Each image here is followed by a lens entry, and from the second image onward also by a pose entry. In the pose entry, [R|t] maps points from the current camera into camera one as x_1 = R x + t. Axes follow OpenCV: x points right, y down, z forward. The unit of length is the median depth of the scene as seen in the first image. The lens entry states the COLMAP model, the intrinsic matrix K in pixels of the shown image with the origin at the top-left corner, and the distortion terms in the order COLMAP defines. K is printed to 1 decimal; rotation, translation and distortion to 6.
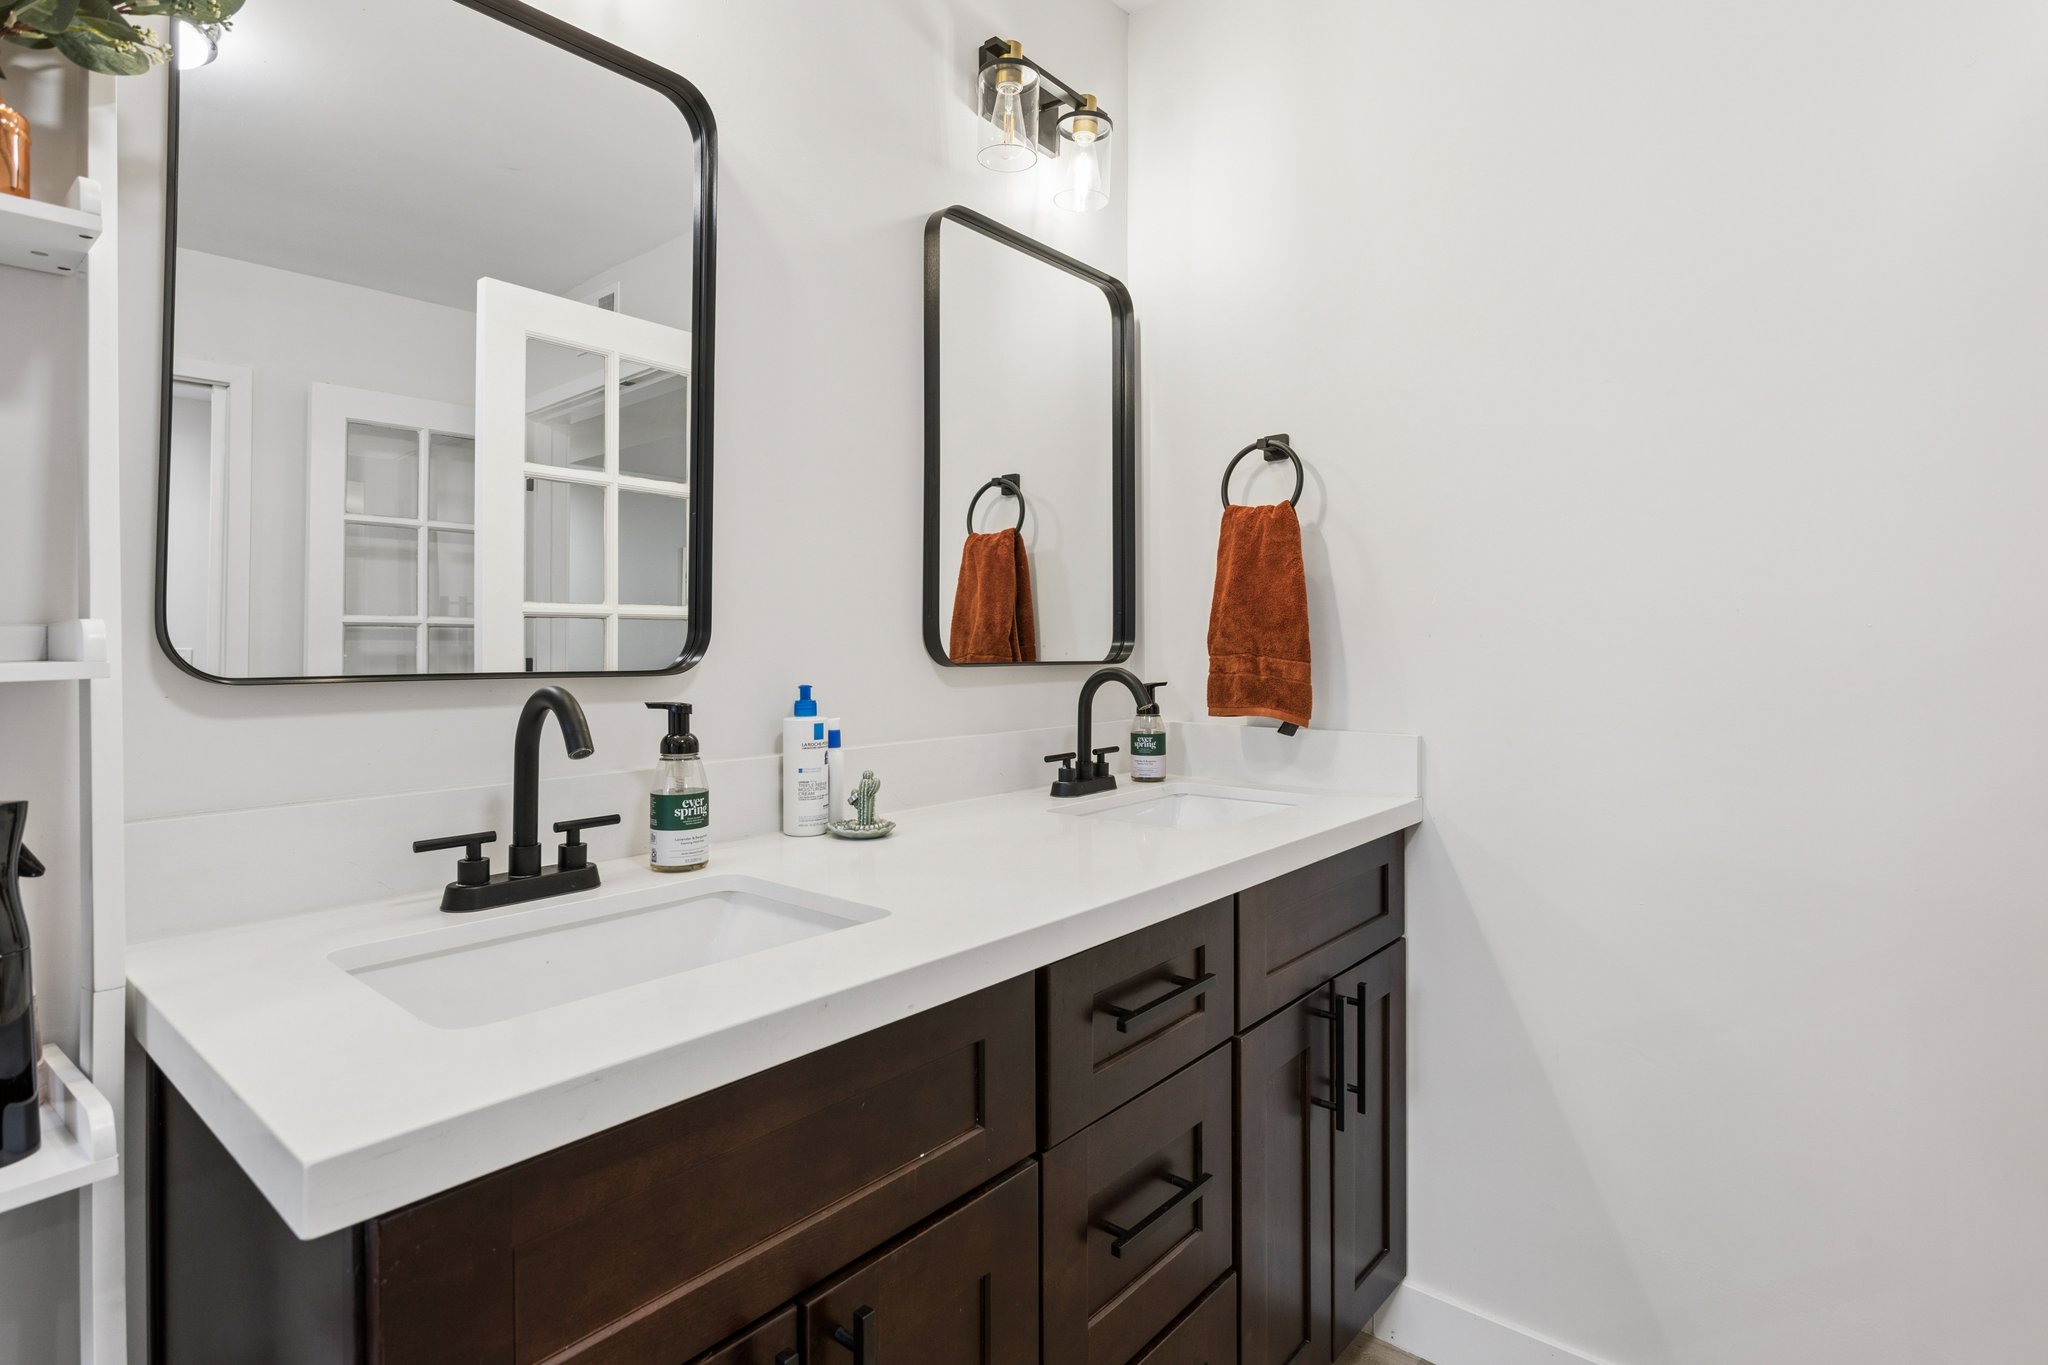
lens RADIAL K [[1026.8, 0, 1023.8], [0, 1026.8, 630.9], [0, 0, 1]] dist [-0.013559, -0.001241]
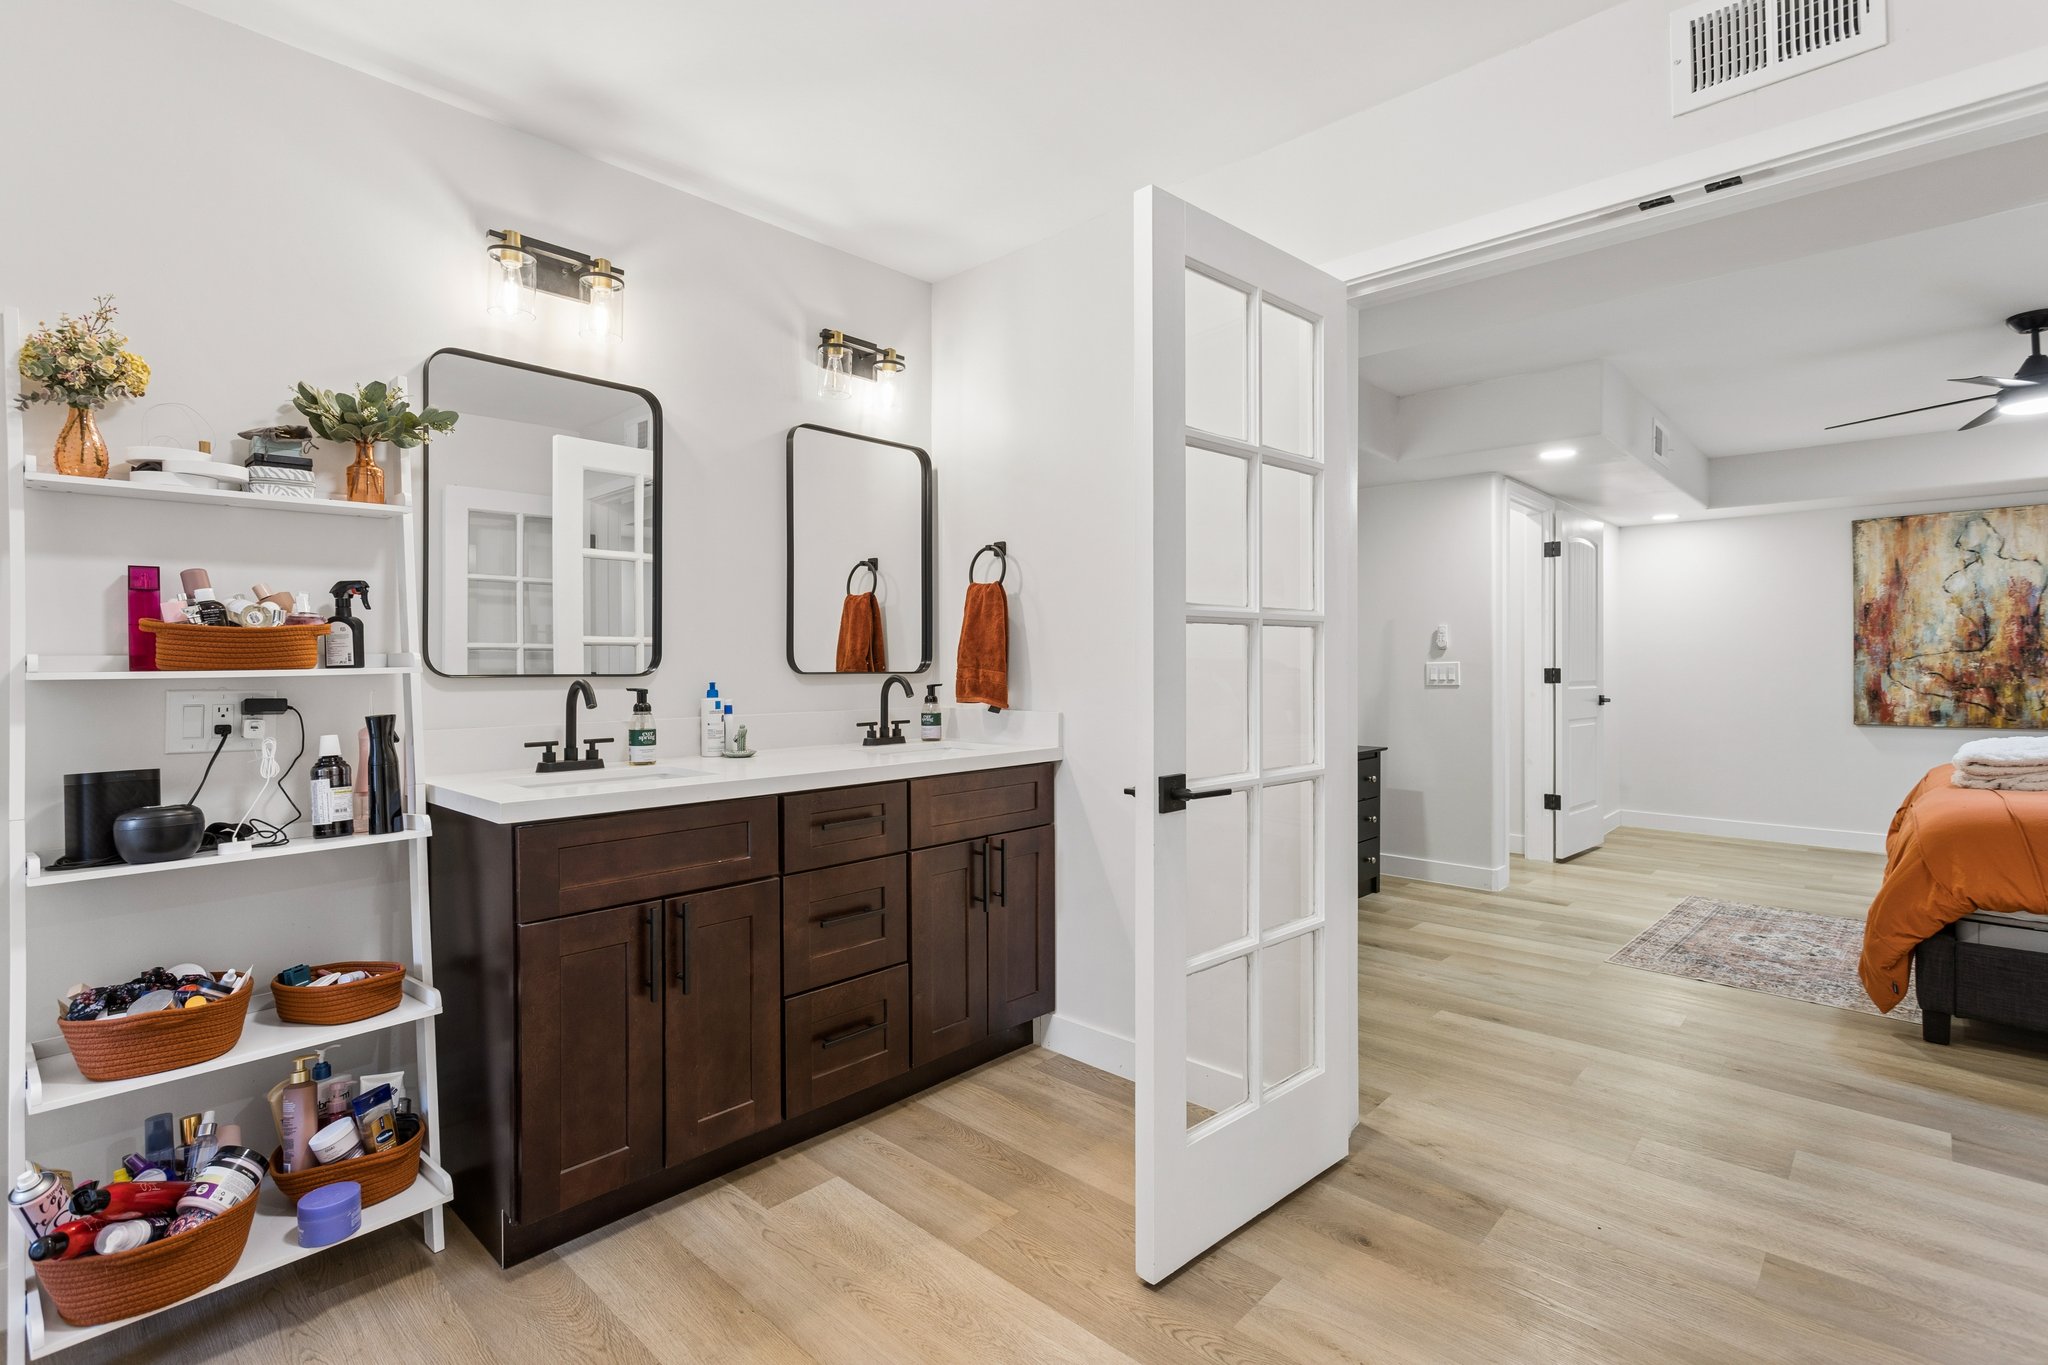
lens RADIAL K [[956.2, 0, 1011.7], [0, 956.2, 667.6], [0, 0, 1]] dist [0.002752, 0.000490]
pose [[0.998649, 0.000949, -0.051962, 0.388245], [0.000037, 0.999820, 0.018959, -0.009131], [0.051971, -0.018936, 0.998469, -0.692463]]
